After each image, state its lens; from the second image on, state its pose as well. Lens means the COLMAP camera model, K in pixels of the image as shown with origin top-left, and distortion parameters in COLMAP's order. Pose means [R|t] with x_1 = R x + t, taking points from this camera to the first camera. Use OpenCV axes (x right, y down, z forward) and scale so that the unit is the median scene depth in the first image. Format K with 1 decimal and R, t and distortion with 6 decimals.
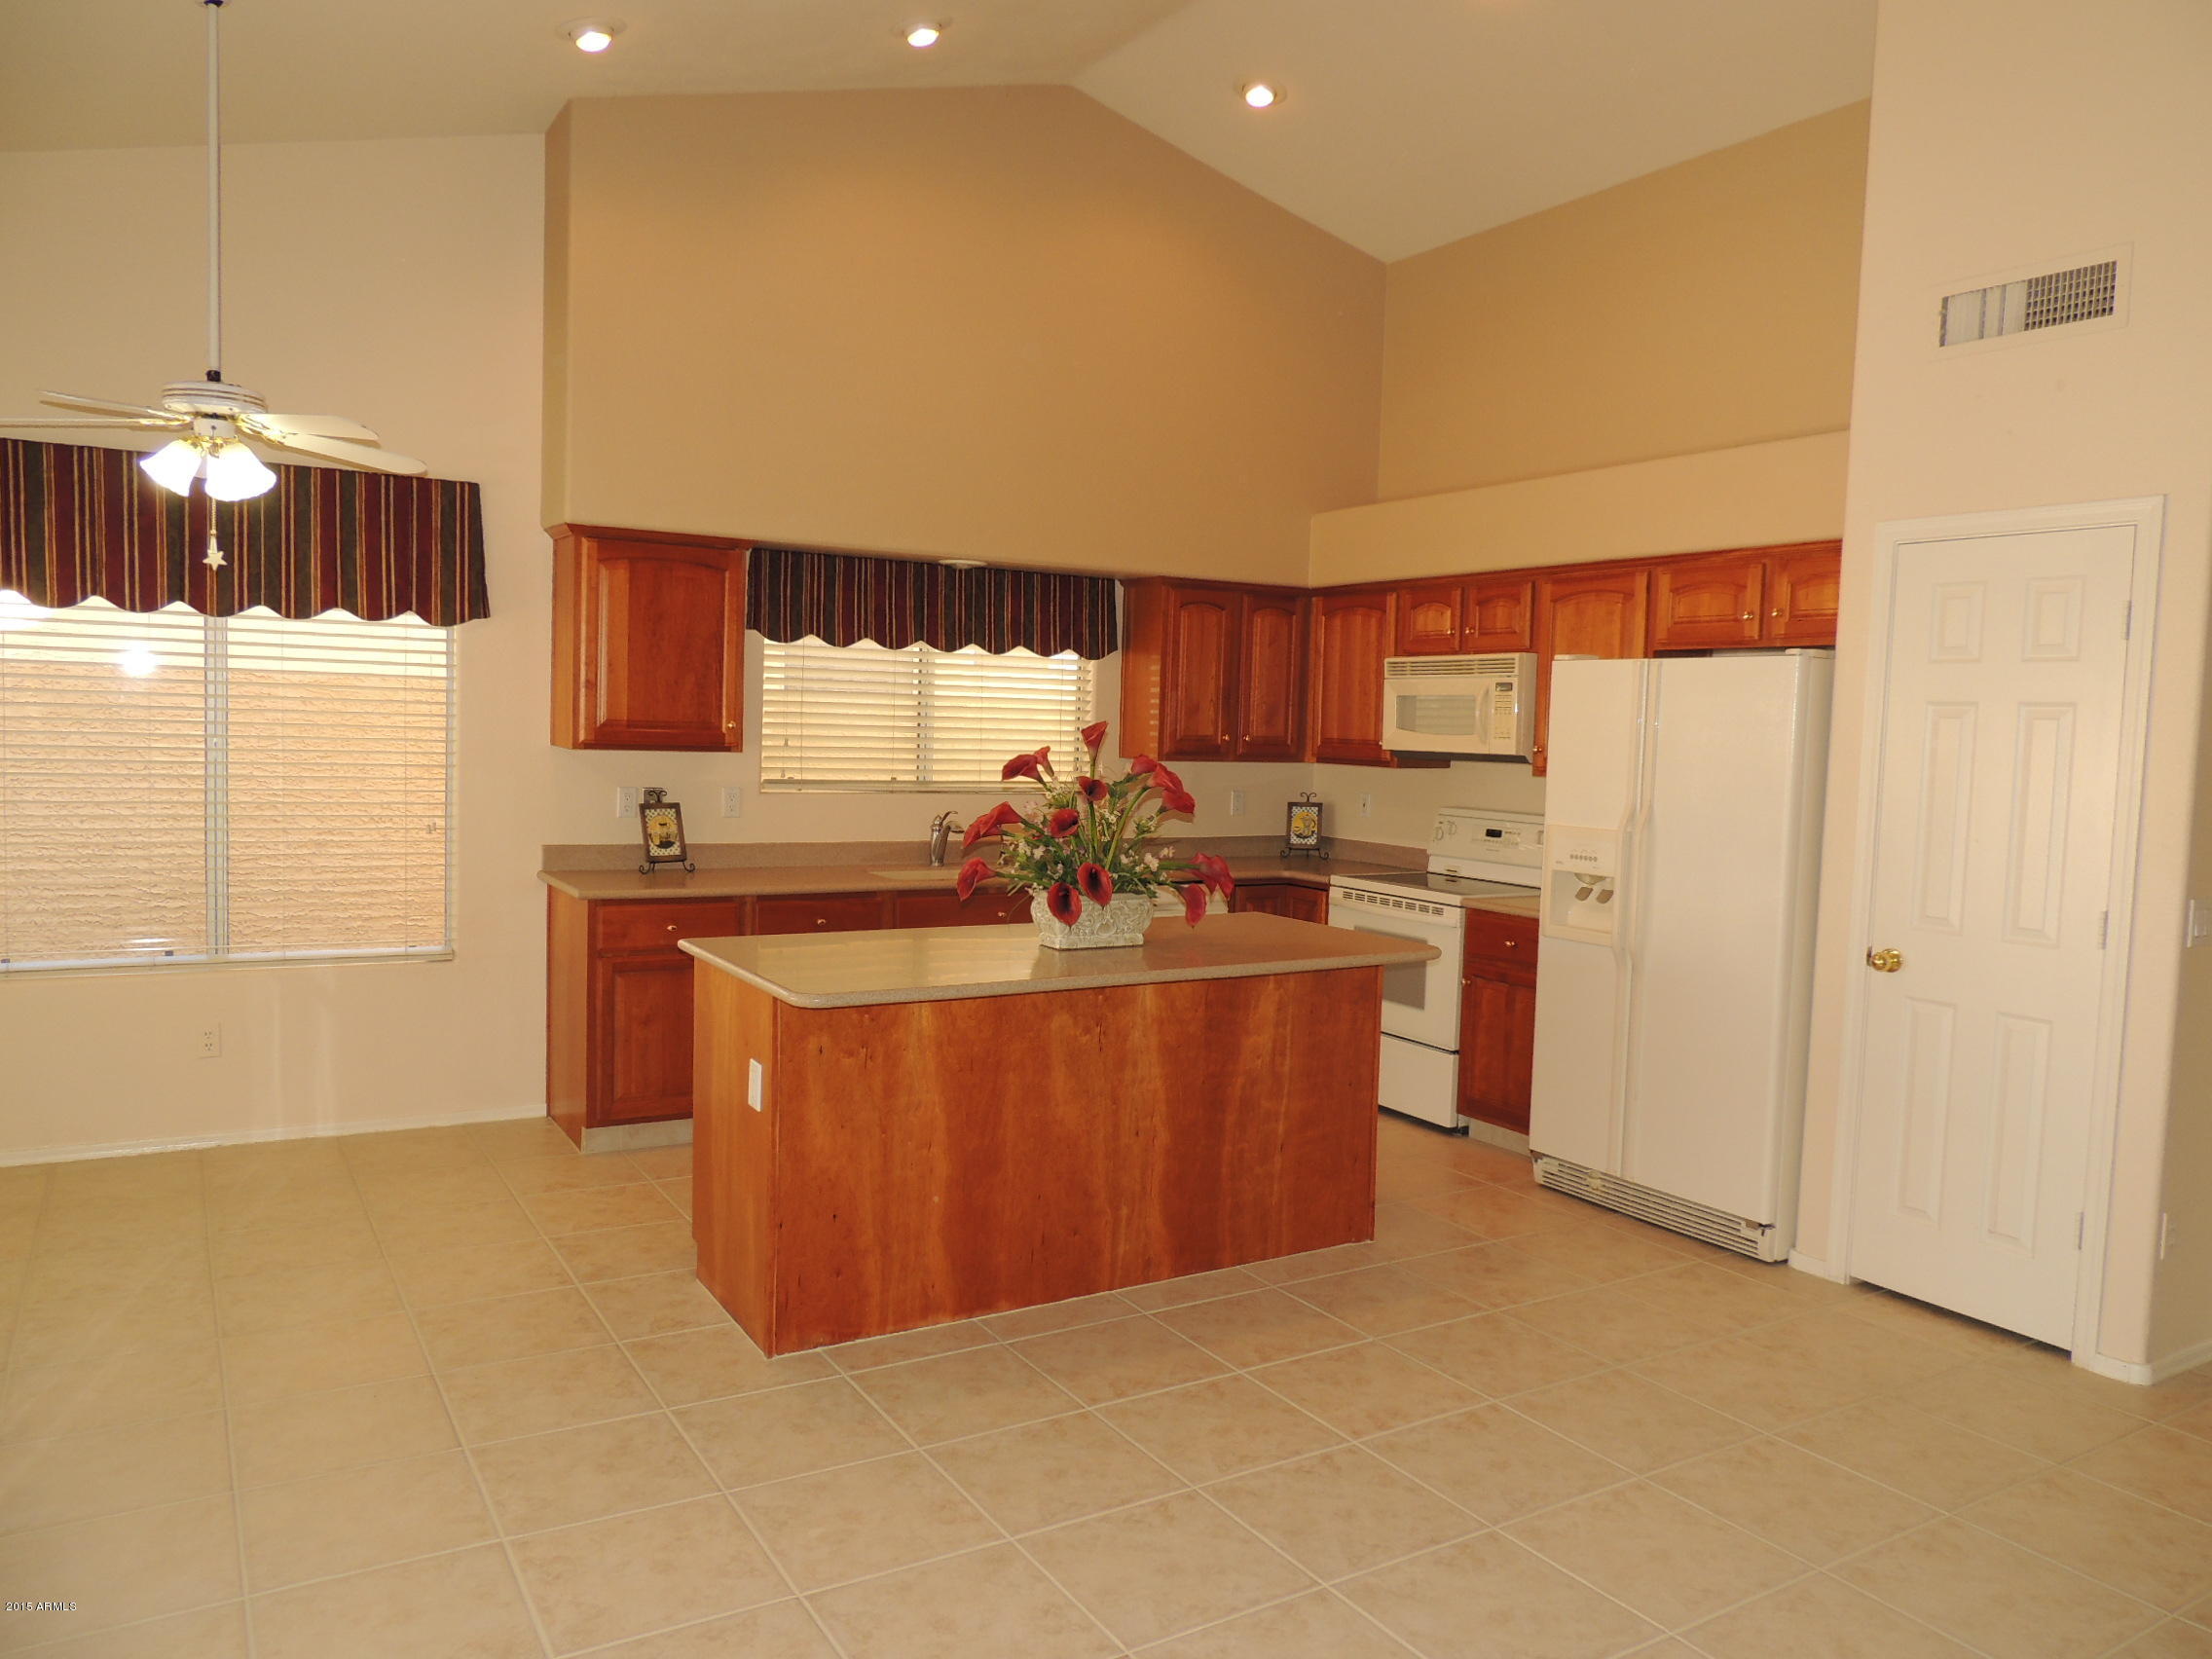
lens RADIAL K [[1569.9, 0, 1106.0], [0, 1569.9, 829.5], [0, 0, 1]] dist [-0.024563, -0.004211]
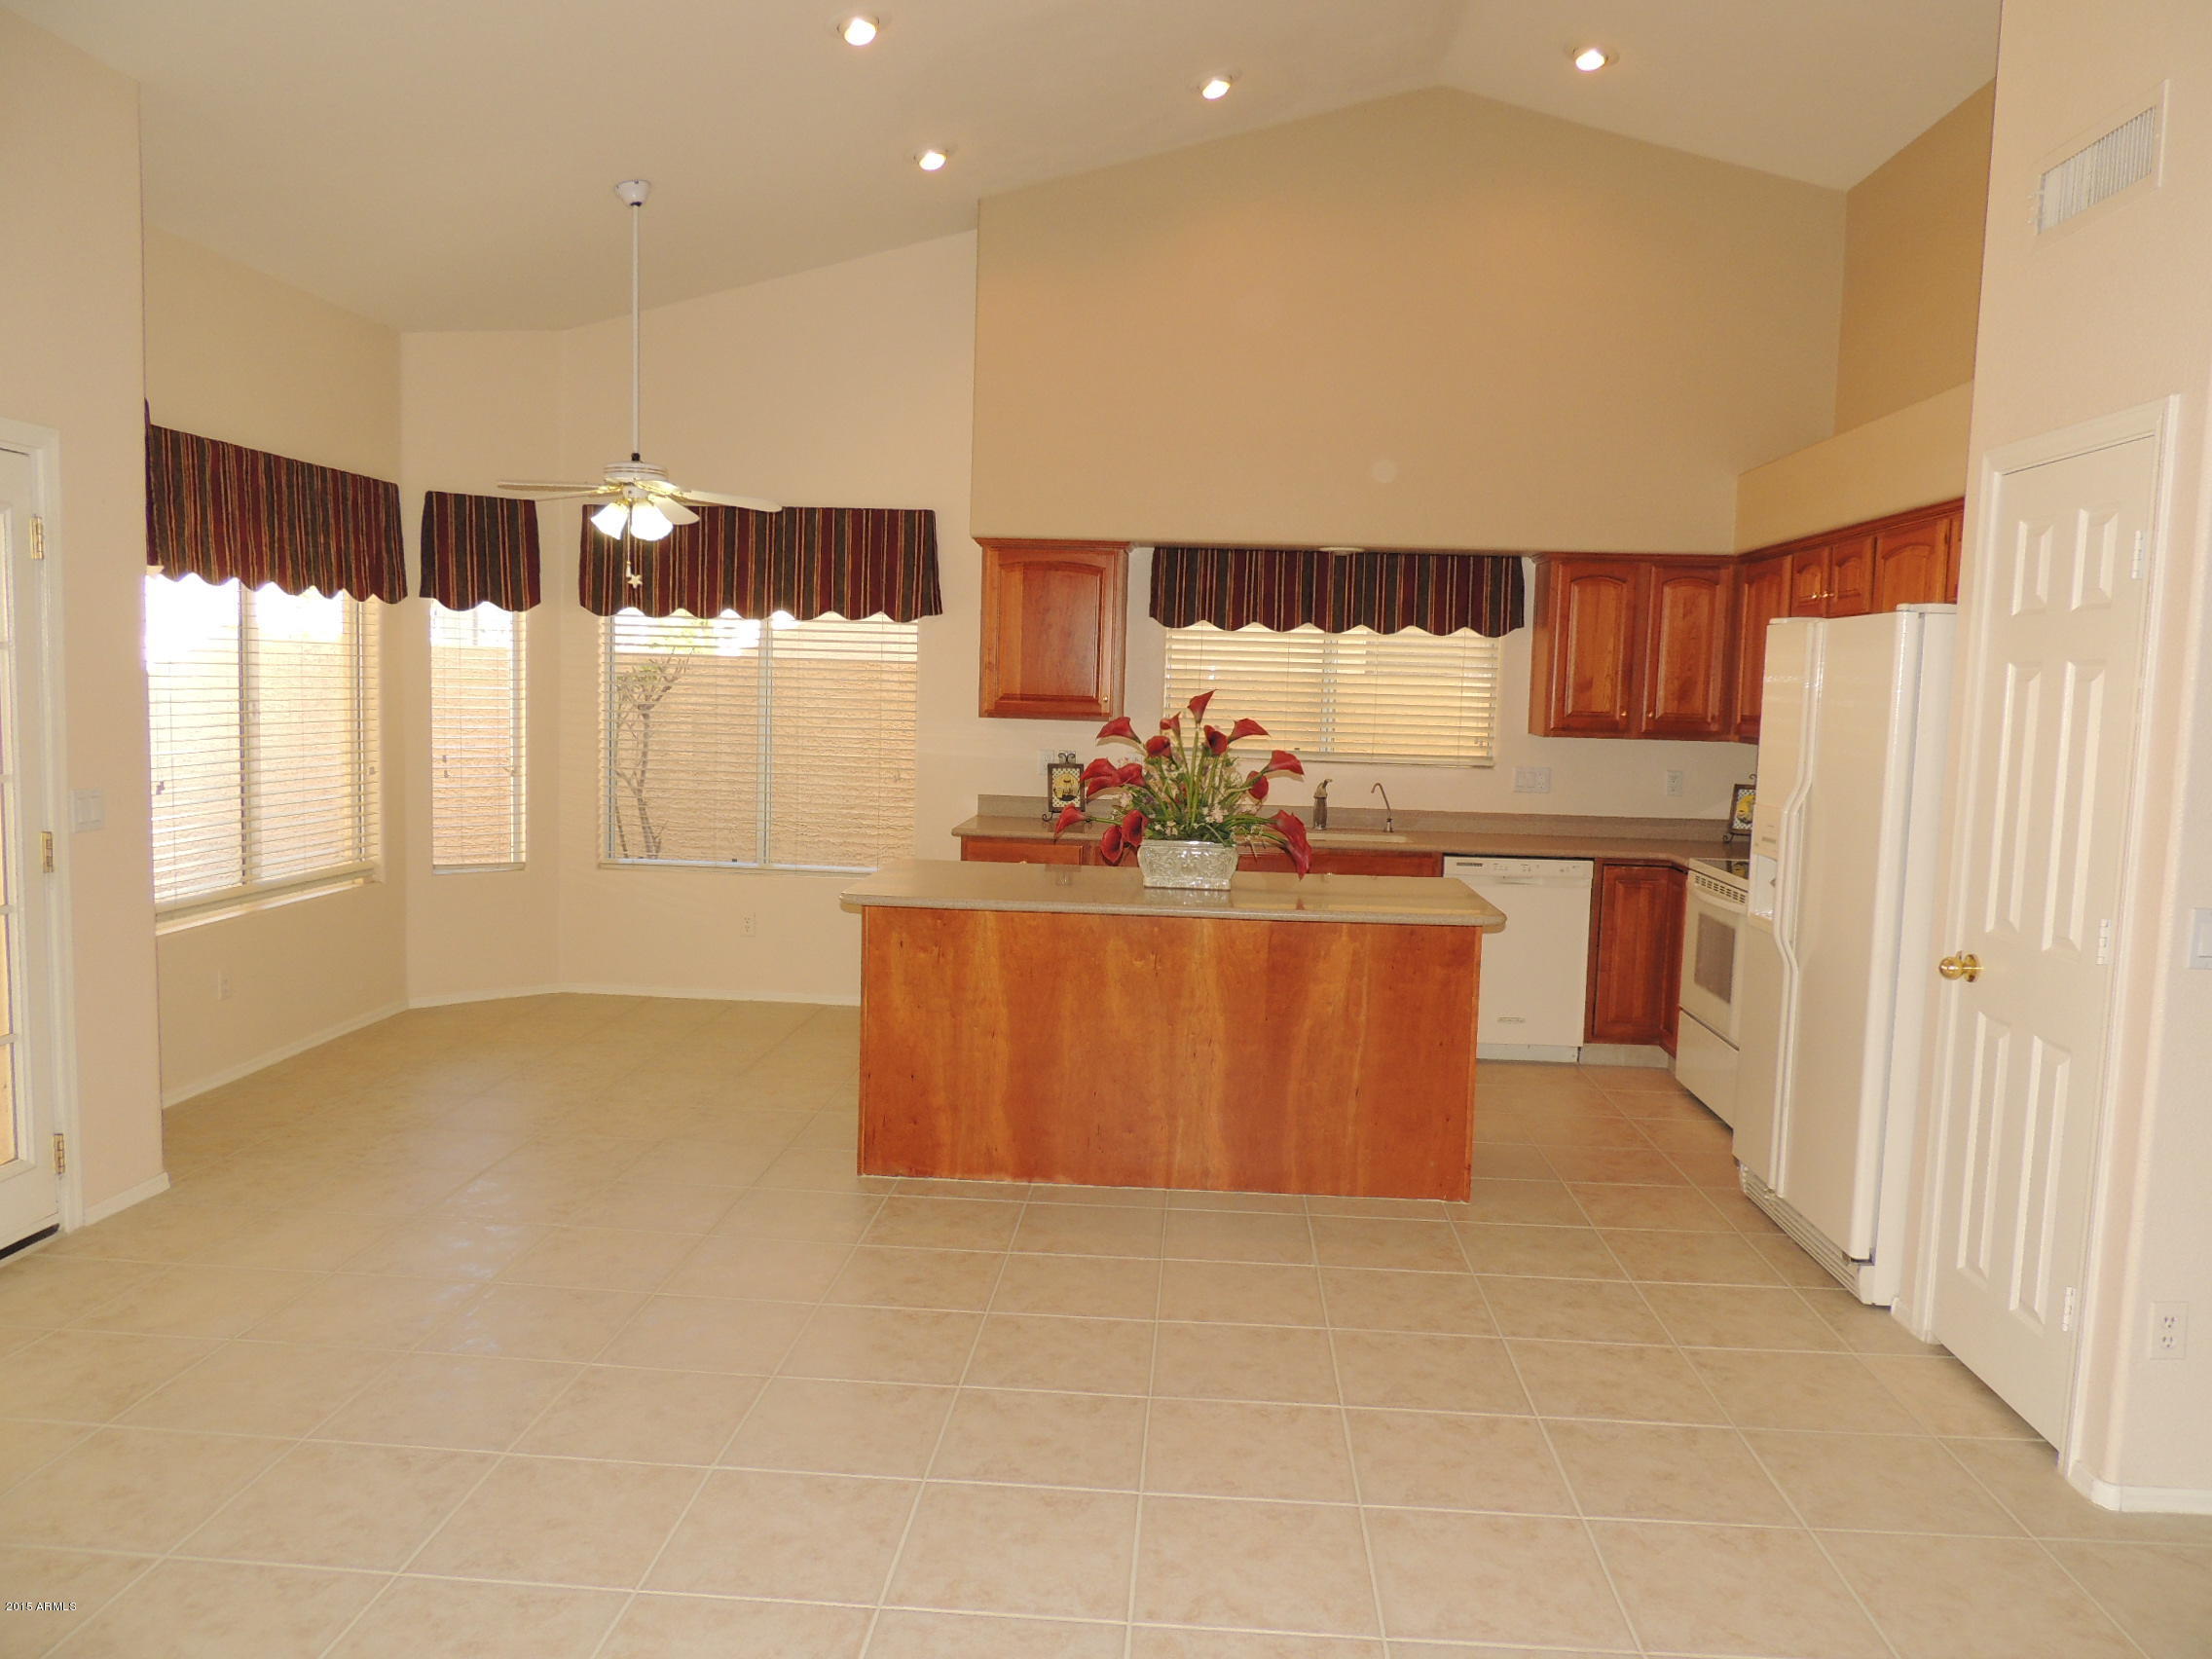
lens RADIAL K [[1569.9, 0, 1106.0], [0, 1569.9, 829.5], [0, 0, 1]] dist [-0.024563, -0.004211]
pose [[0.816766, 0.045221, -0.575195, 0.464985], [-0.042330, 0.998934, 0.018429, 0.010783], [0.575415, 0.009296, 0.817809, 0.030612]]
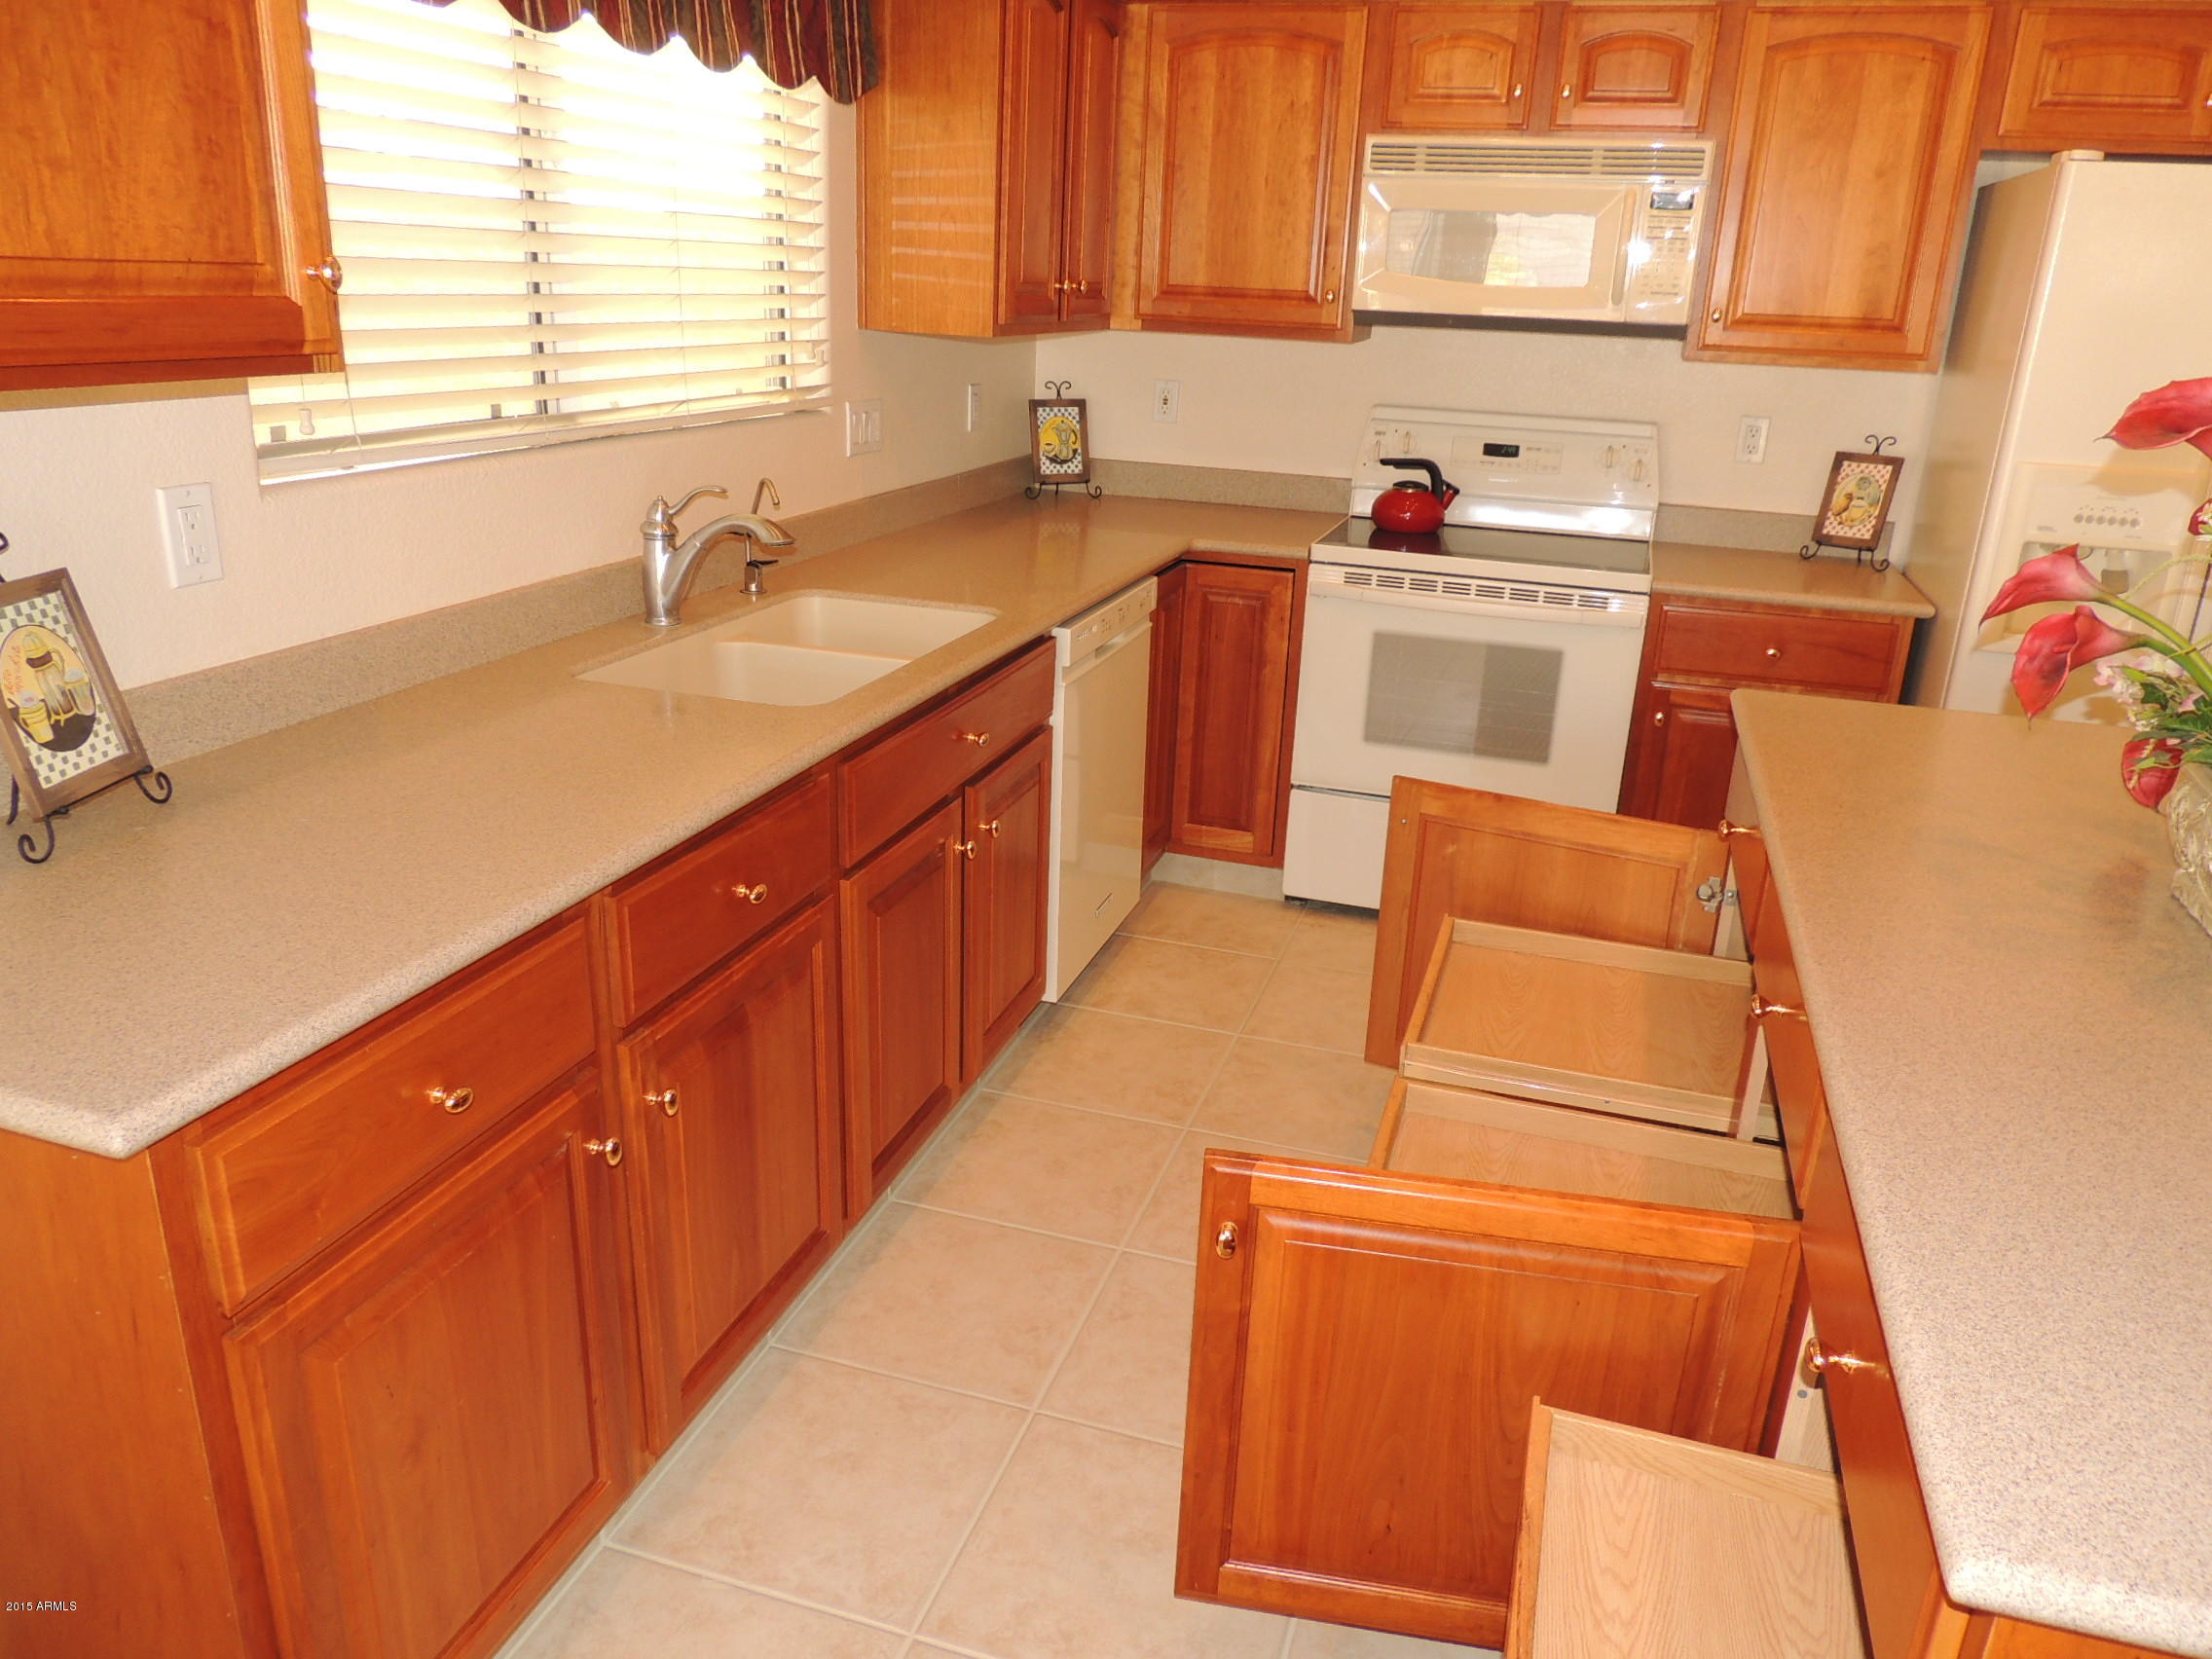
lens RADIAL K [[1569.9, 0, 1106.0], [0, 1569.9, 829.5], [0, 0, 1]] dist [-0.024563, -0.004211]
pose [[0.756218, -0.219217, 0.616505, -0.333792], [0.029795, 0.952767, 0.302238, -0.053909], [-0.653642, -0.210188, 0.727031, 0.720704]]
